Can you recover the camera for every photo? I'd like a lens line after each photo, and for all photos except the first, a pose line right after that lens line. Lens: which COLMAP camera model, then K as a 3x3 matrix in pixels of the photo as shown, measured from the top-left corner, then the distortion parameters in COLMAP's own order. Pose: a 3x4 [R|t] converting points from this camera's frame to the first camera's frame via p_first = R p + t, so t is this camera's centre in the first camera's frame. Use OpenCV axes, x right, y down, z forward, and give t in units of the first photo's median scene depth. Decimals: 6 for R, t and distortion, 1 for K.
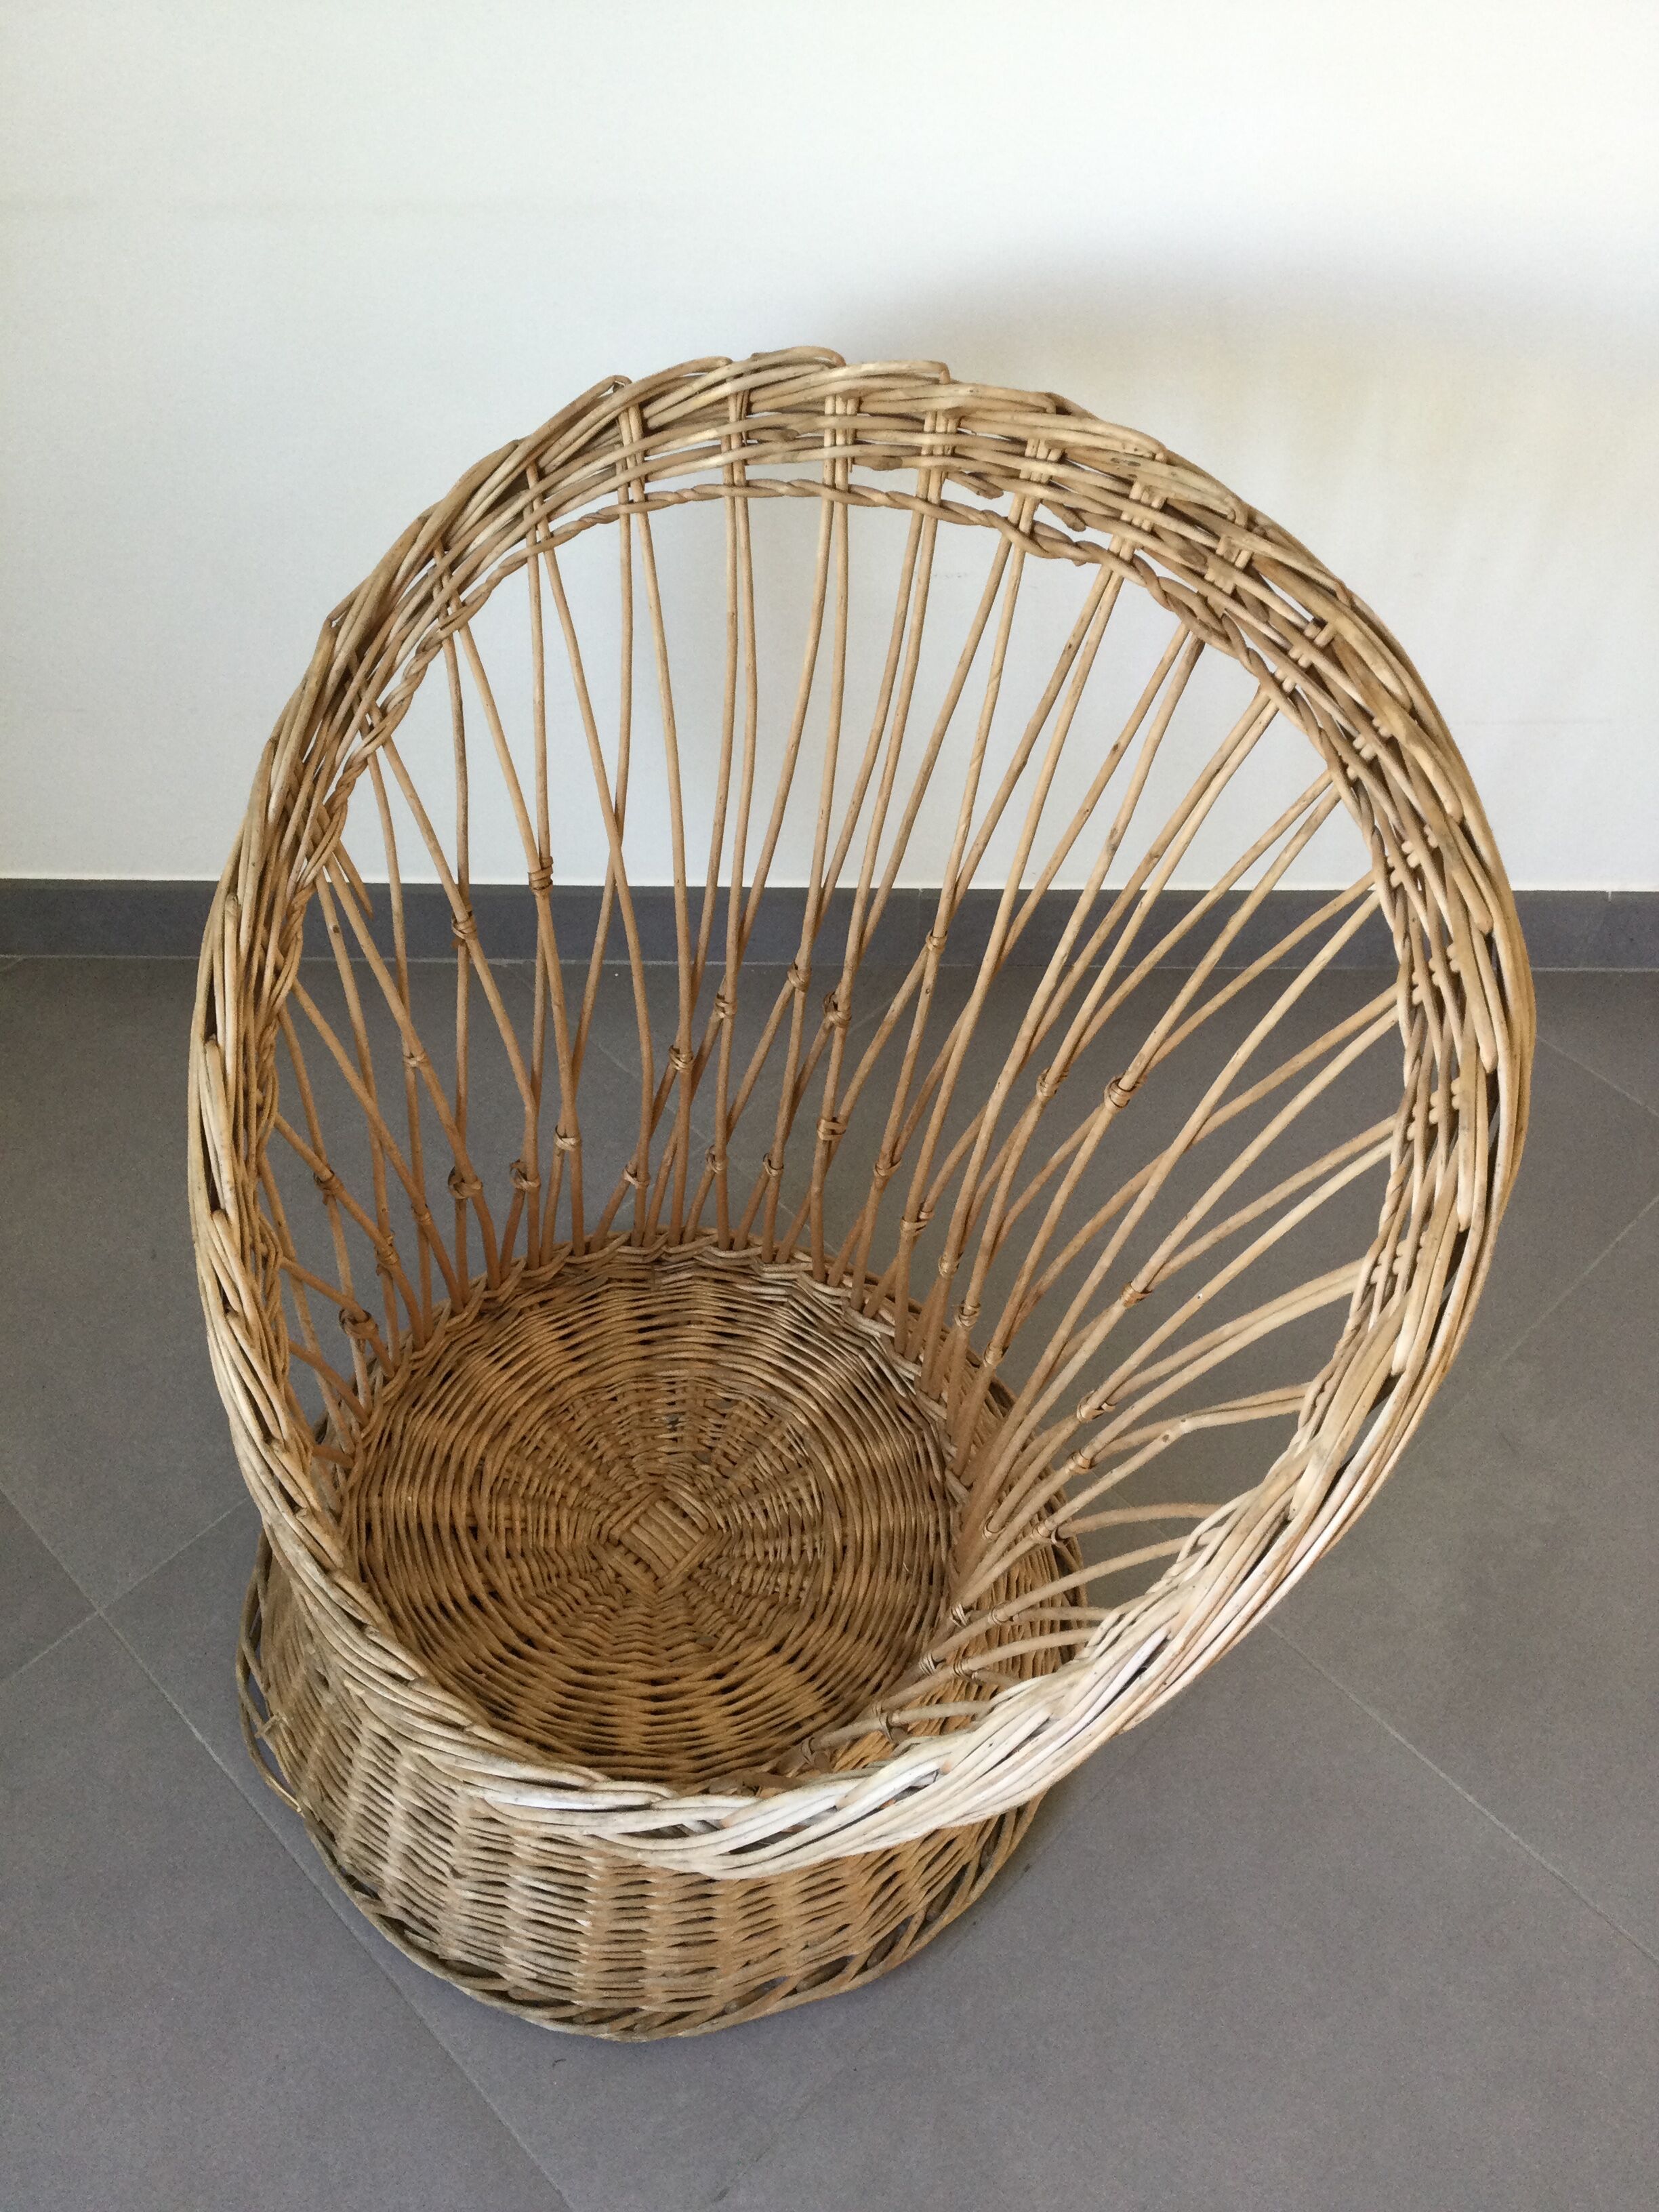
lens RADIAL K [[1994.3, 0, 829.5], [0, 1994.3, 1106.0], [0, 0, 1]] dist [0.074602, -0.007357]
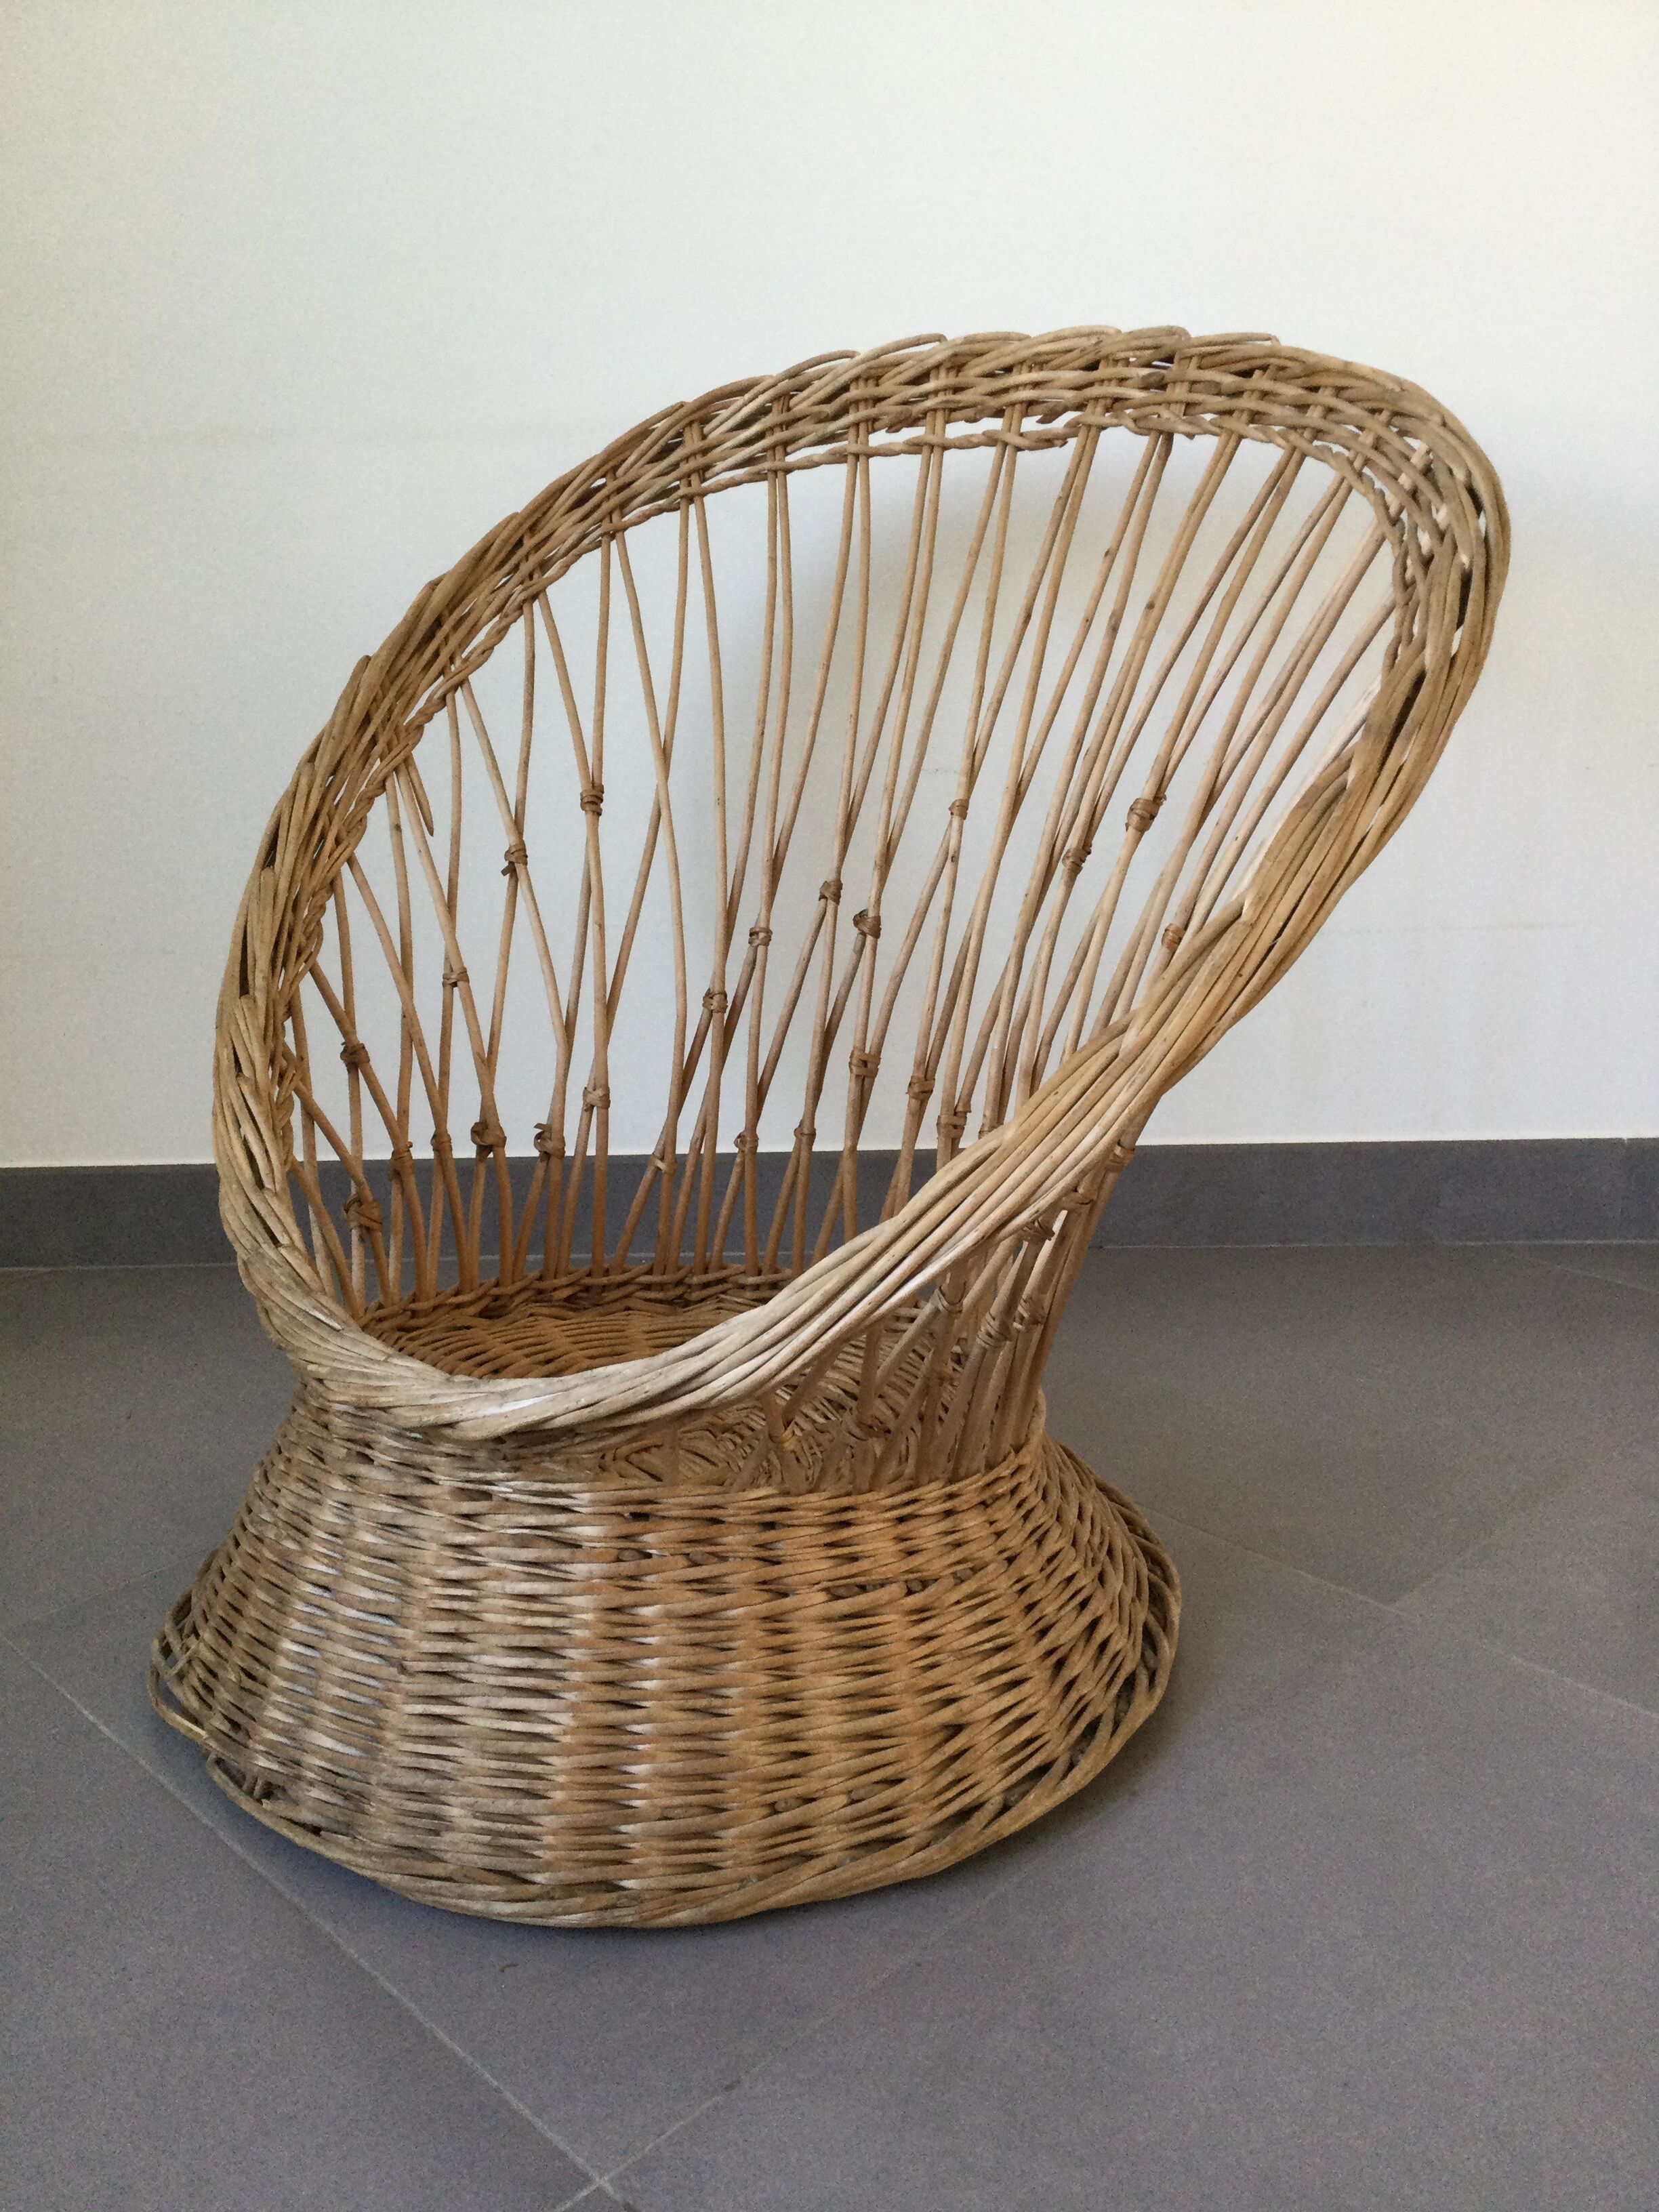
lens RADIAL K [[1994.3, 0, 829.5], [0, 1994.3, 1106.0], [0, 0, 1]] dist [0.074602, -0.007357]
pose [[0.999889, -0.012700, -0.007768, -0.009439], [0.005444, 0.797568, -0.603205, 0.667401], [0.013856, 0.603096, 0.797548, 0.237633]]
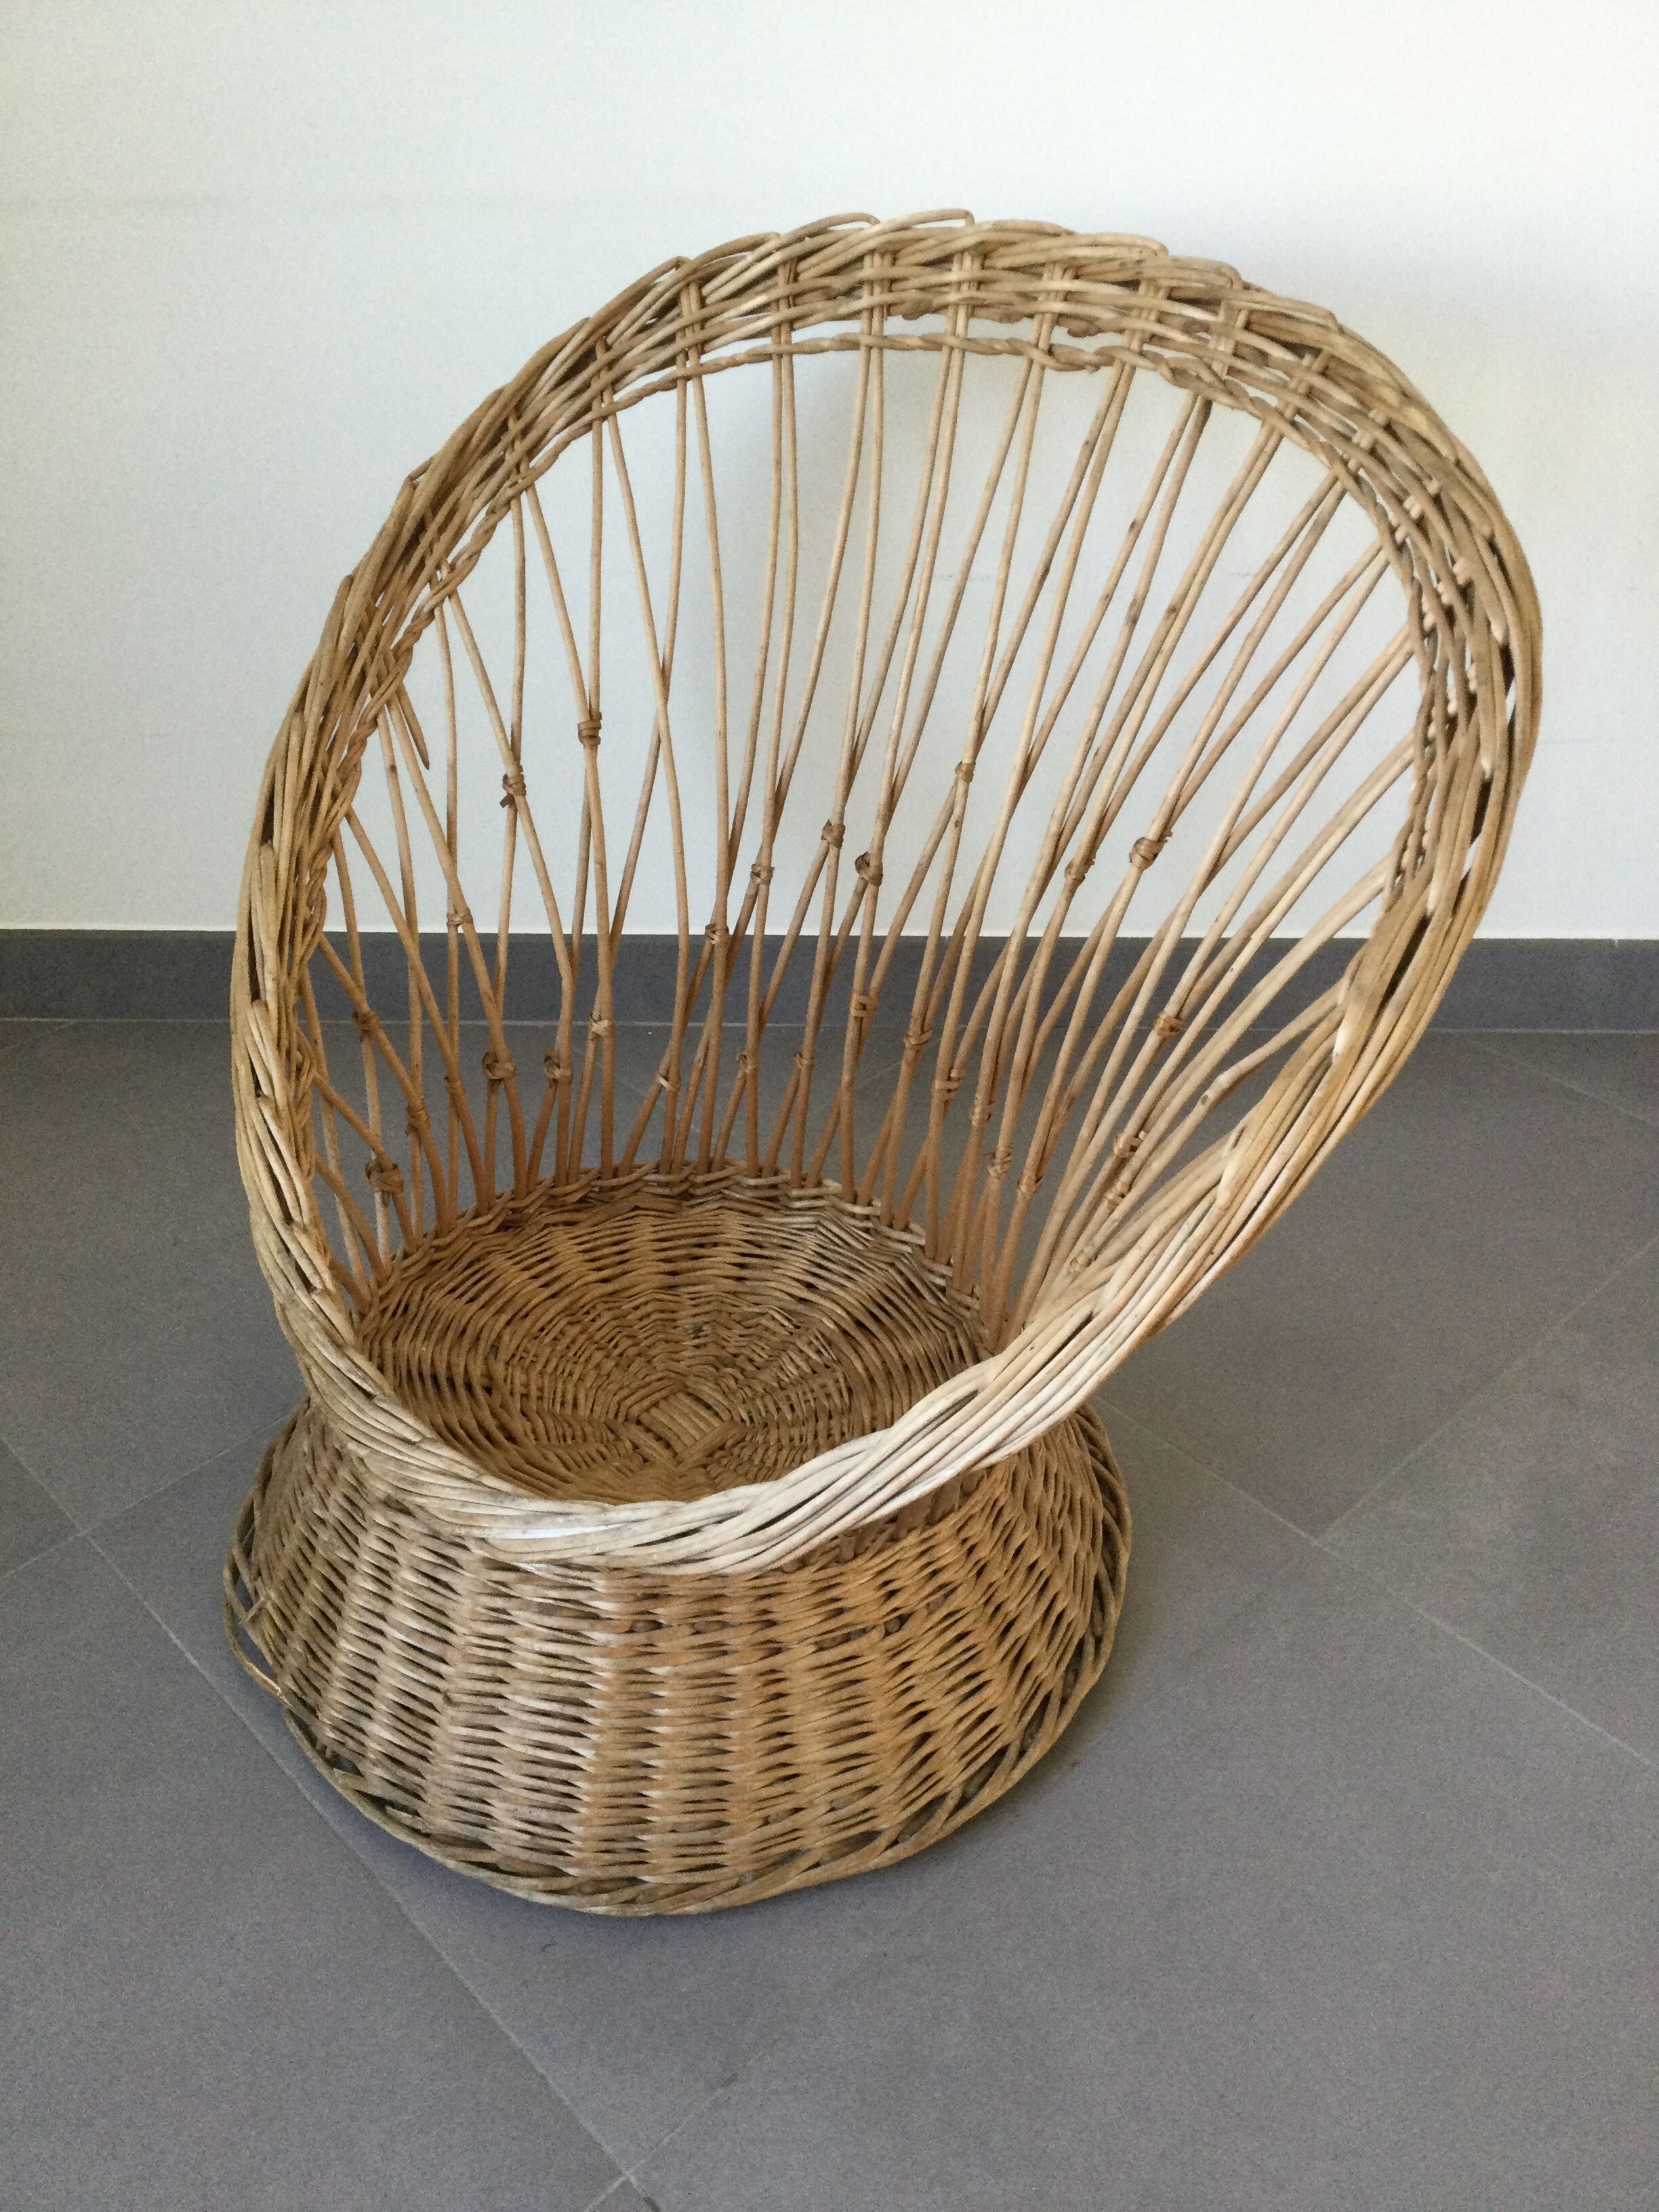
lens RADIAL K [[1994.3, 0, 829.5], [0, 1994.3, 1106.0], [0, 0, 1]] dist [0.074602, -0.007357]
pose [[0.999901, 0.007938, -0.011619, -0.004106], [-0.010975, 0.956707, -0.290847, 0.378764], [0.008807, 0.290945, 0.956699, 0.048802]]
